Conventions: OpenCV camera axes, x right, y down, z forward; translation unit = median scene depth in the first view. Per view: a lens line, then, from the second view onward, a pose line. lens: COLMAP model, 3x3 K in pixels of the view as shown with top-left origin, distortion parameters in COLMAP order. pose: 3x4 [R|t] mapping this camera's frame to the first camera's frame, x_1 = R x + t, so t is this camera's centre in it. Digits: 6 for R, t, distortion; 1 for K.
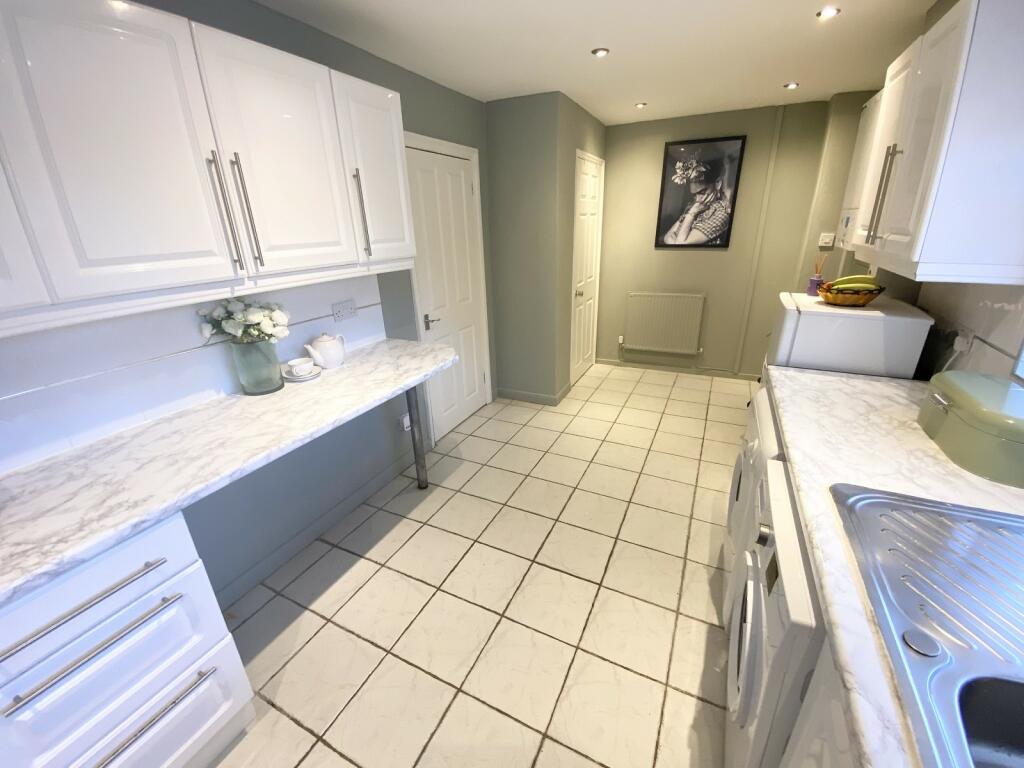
lens RADIAL K [[420.0, 0, 509.0], [0, 420.0, 382.9], [0, 0, 1]] dist [0.027798, -0.026778]
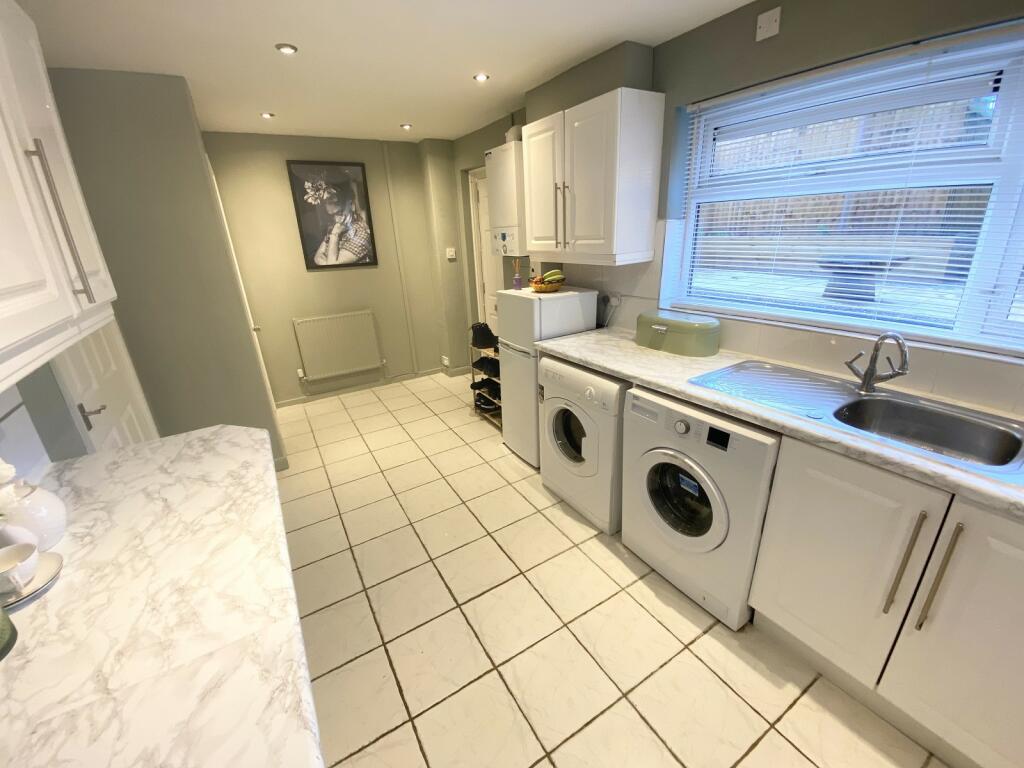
lens RADIAL K [[420.0, 0, 509.0], [0, 420.0, 382.9], [0, 0, 1]] dist [0.027798, -0.026778]
pose [[0.526914, -0.284928, 0.800736, -0.332396], [0.328952, 0.937073, 0.116978, -0.065285], [-0.783679, 0.201767, 0.587484, 0.203861]]
